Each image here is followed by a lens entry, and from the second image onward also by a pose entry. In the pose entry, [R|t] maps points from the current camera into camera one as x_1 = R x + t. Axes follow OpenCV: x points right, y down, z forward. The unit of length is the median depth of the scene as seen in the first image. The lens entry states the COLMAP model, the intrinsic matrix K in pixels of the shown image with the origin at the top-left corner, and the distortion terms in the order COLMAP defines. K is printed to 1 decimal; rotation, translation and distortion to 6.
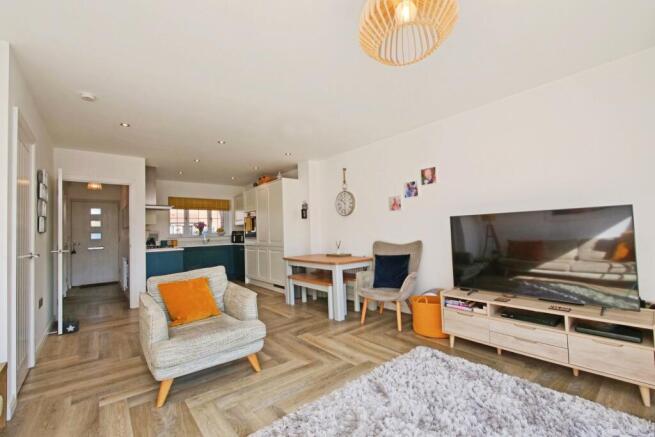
lens RADIAL K [[279.5, 0, 331.9], [0, 279.5, 221.5], [0, 0, 1]] dist [0.000802, 0.000060]
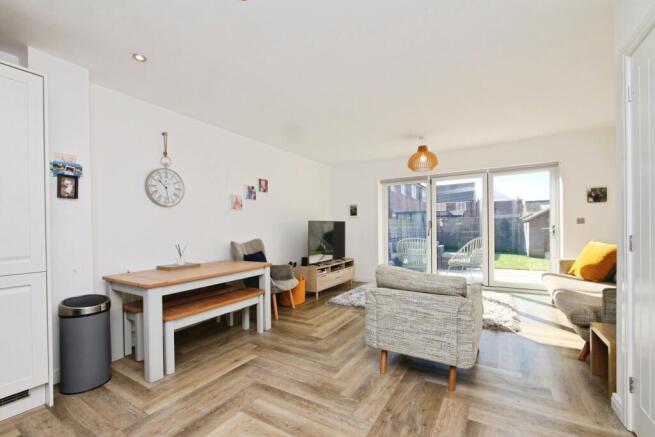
lens RADIAL K [[279.5, 0, 331.9], [0, 279.5, 221.5], [0, 0, 1]] dist [0.000802, 0.000060]
pose [[-0.326533, 0.050551, 0.943833, -0.903349], [-0.014237, 0.998192, -0.058388, 0.061357], [-0.945079, -0.032503, -0.325223, 1.113005]]
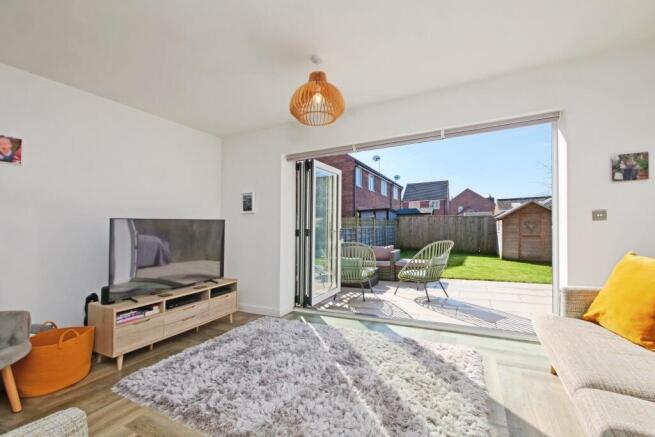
lens RADIAL K [[284.3, 0, 328.1], [0, 284.3, 226.1], [0, 0, 1]] dist [-0.001319, -0.000159]
pose [[-0.390787, 0.036510, 0.919757, -0.500728], [-0.003512, 0.999147, -0.041154, 0.030460], [-0.920475, -0.019313, -0.390325, 0.585618]]
